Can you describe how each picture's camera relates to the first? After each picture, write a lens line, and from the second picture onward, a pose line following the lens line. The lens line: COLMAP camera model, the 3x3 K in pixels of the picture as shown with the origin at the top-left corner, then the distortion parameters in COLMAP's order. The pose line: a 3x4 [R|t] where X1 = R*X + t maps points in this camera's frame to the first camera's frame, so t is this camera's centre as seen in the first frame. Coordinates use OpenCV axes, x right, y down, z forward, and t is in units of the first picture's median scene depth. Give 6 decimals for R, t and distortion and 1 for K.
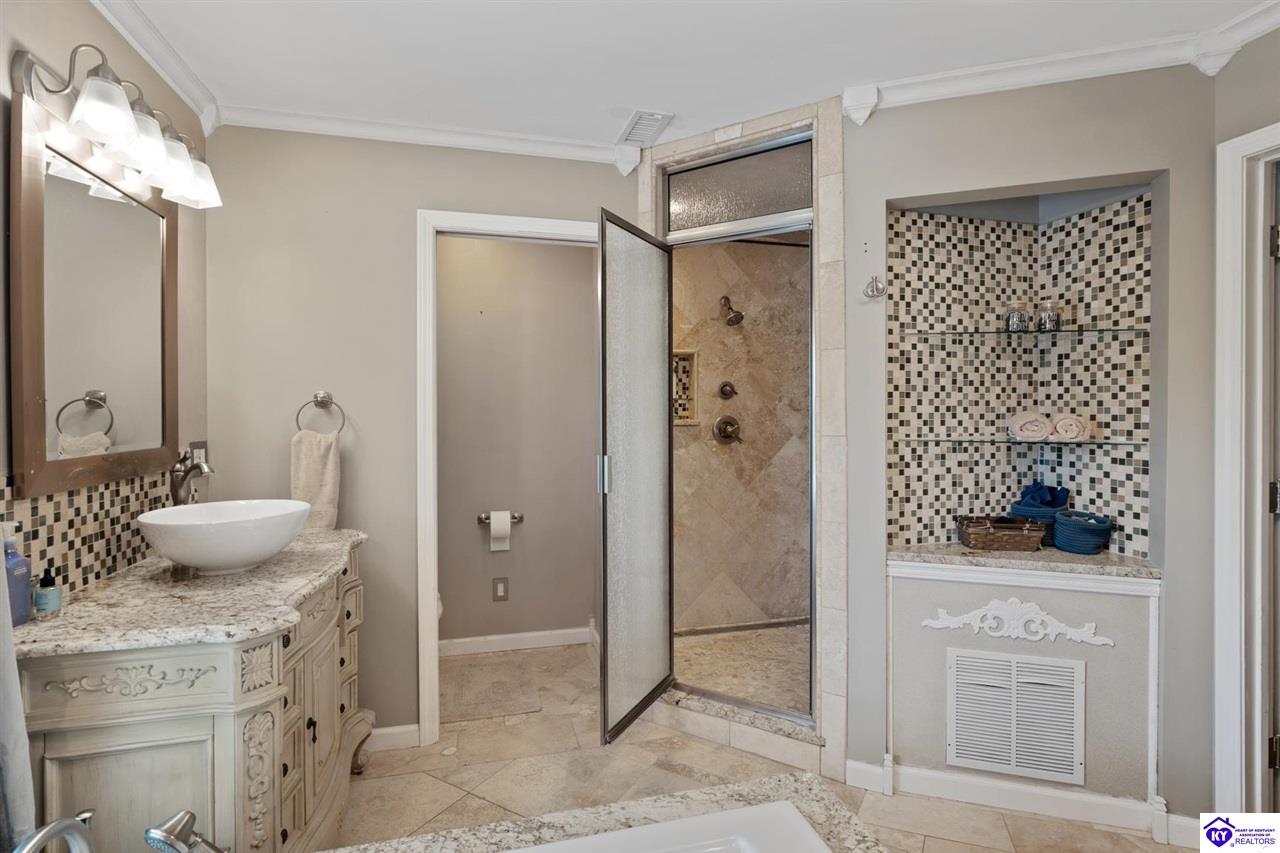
lens RADIAL K [[631.0, 0, 639.5], [0, 631.0, 422.9], [0, 0, 1]] dist [0.009006, -0.000493]
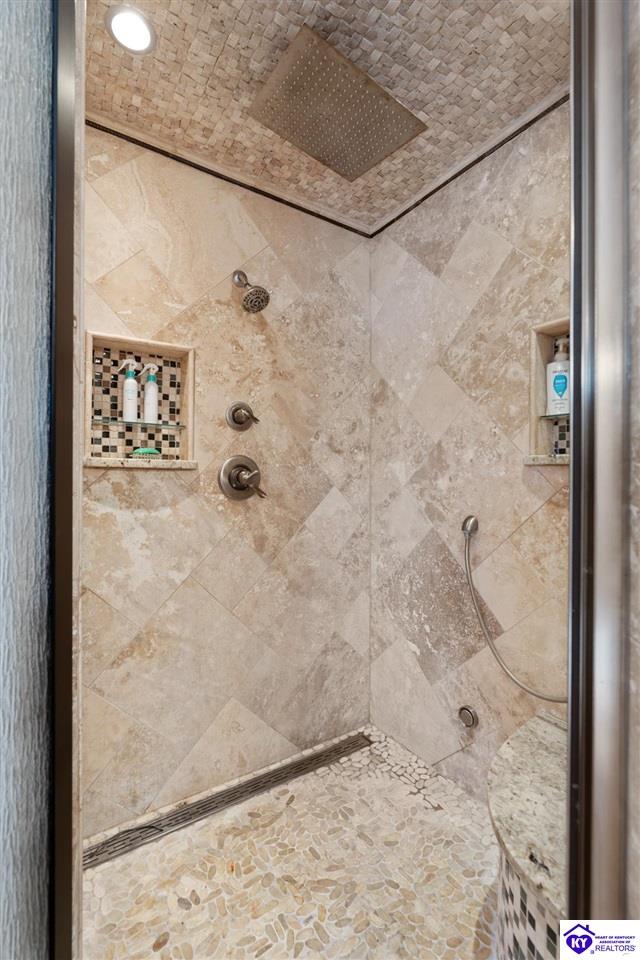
lens RADIAL K [[445.8, 0, 322.5], [0, 445.8, 479.3], [0, 0, 1]] dist [-0.009306, 0.001591]
pose [[0.946645, 0.006772, 0.322206, 0.069890], [-0.004051, 0.999950, -0.009114, 0.016462], [-0.322251, 0.007323, 0.946626, 0.537070]]
